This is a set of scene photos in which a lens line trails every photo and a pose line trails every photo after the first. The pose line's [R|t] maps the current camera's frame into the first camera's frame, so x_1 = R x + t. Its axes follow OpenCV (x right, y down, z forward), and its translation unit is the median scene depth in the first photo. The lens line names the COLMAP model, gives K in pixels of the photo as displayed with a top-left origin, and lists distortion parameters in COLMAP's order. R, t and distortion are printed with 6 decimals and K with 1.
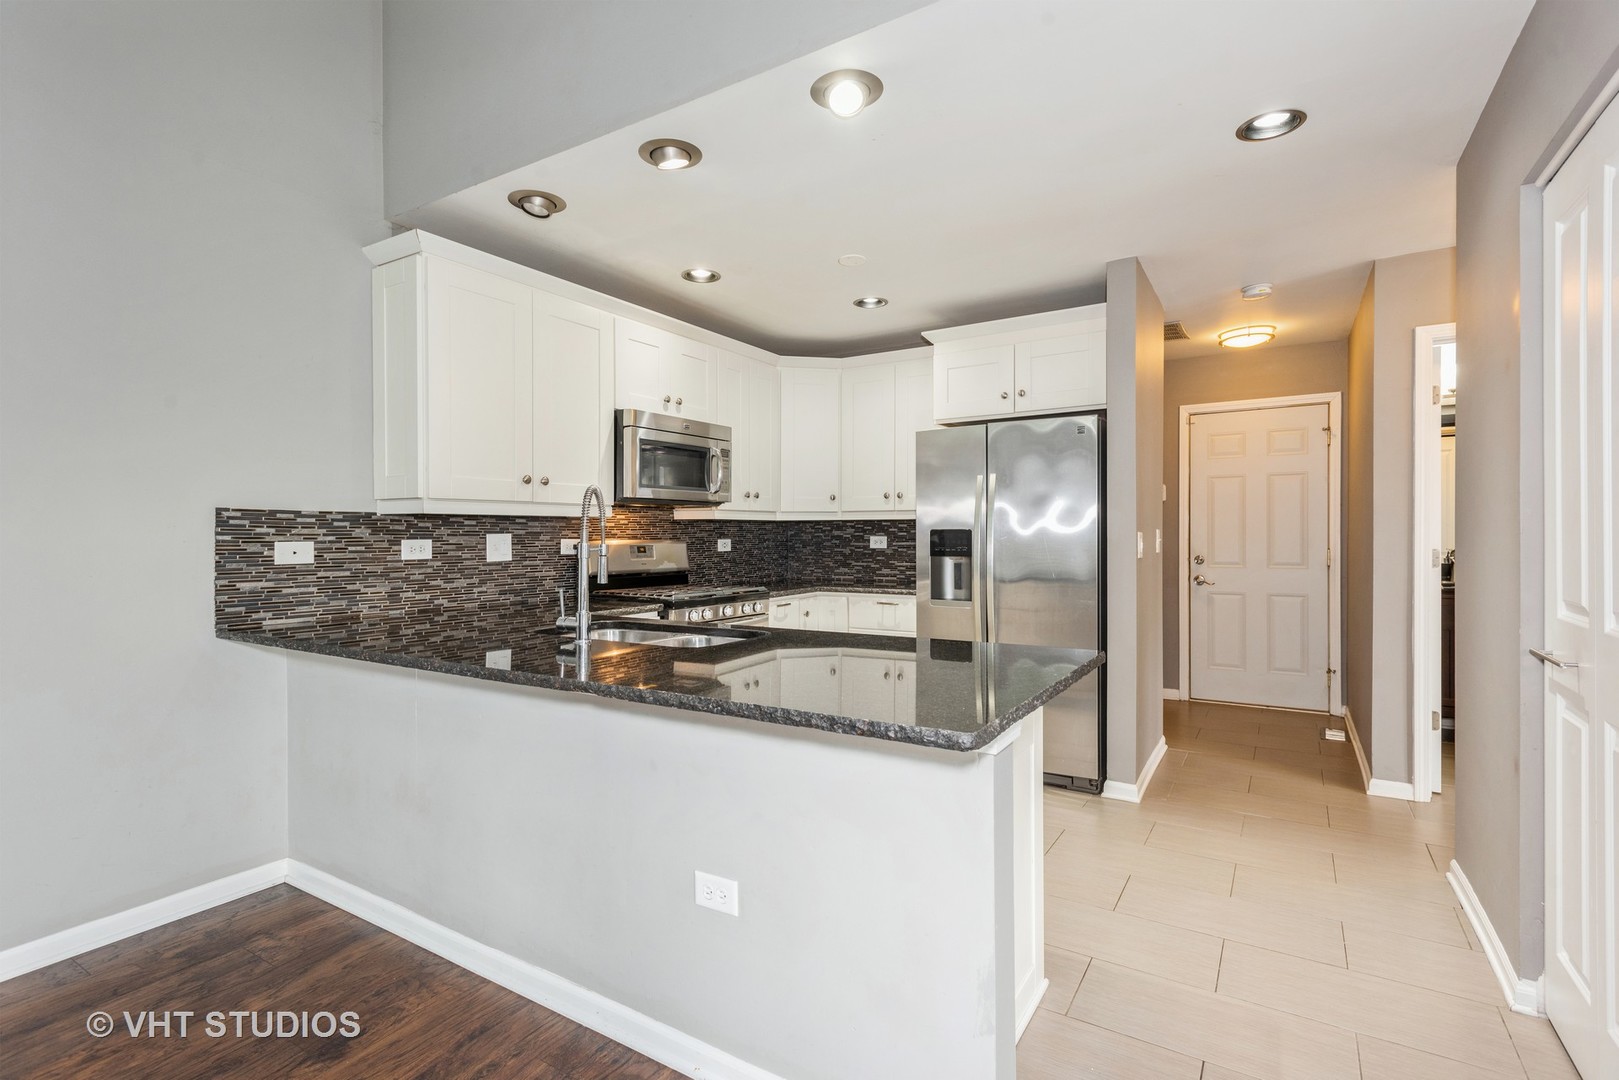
lens RADIAL K [[759.0, 0, 820.3], [0, 759.0, 536.6], [0, 0, 1]] dist [0.014351, -0.004185]
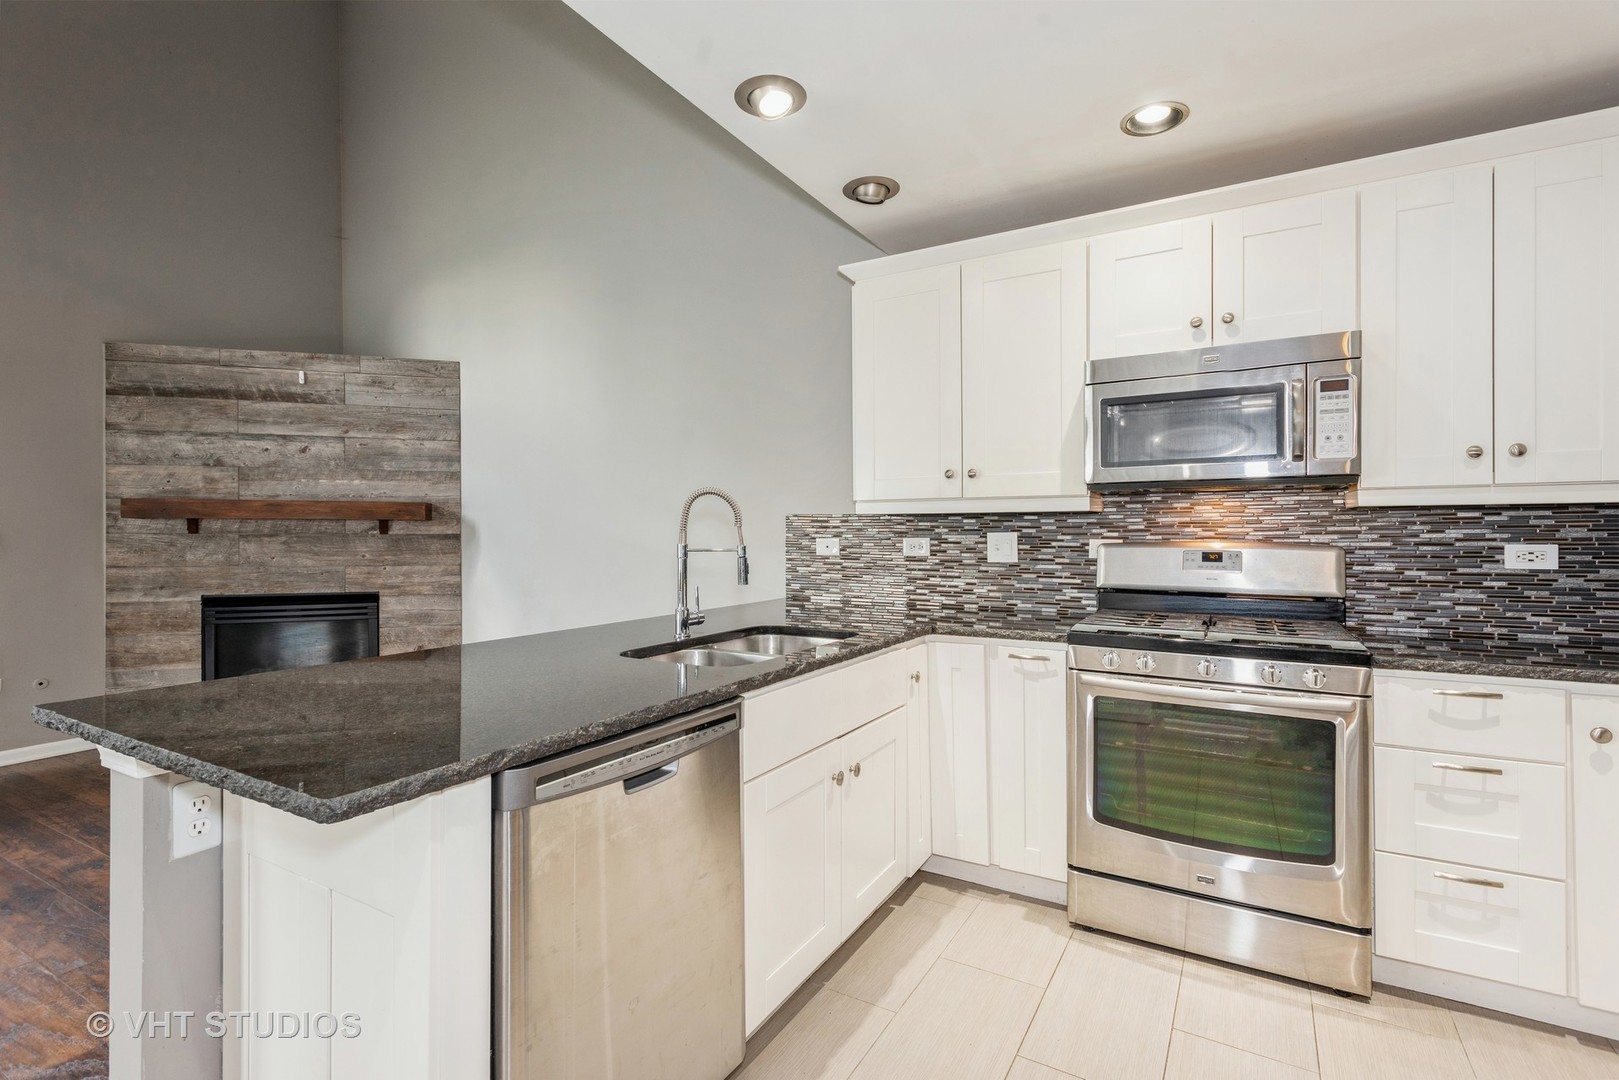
lens RADIAL K [[759.0, 0, 820.6], [0, 759.0, 531.9], [0, 0, 1]] dist [0.014351, -0.004185]
pose [[0.022442, 0.004382, -0.999739, 0.472612], [-0.002562, 0.999987, 0.004326, -0.007738], [0.999745, 0.002464, 0.022453, 0.730548]]
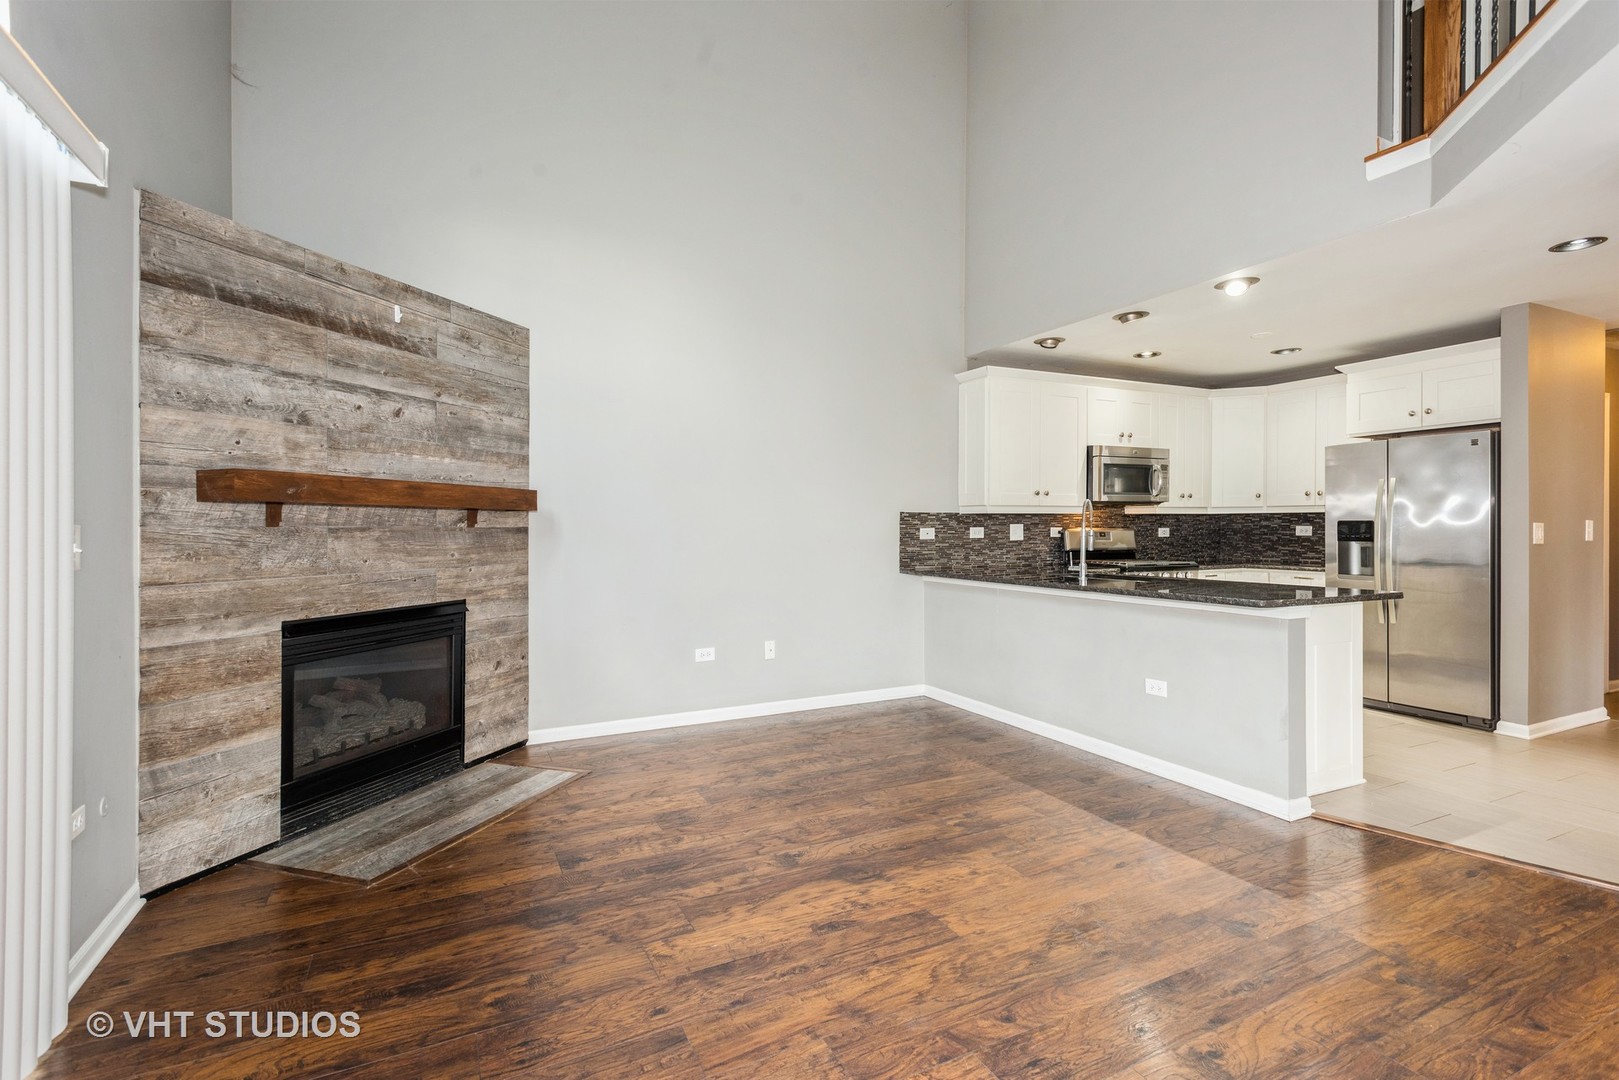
lens RADIAL K [[759.0, 0, 801.8], [0, 759.0, 528.3], [0, 0, 1]] dist [0.014351, -0.004185]
pose [[0.839180, 0.002363, -0.543848, 0.094060], [-0.001459, 0.999997, 0.002094, 0.002660], [0.543851, -0.000964, 0.839181, -0.657621]]
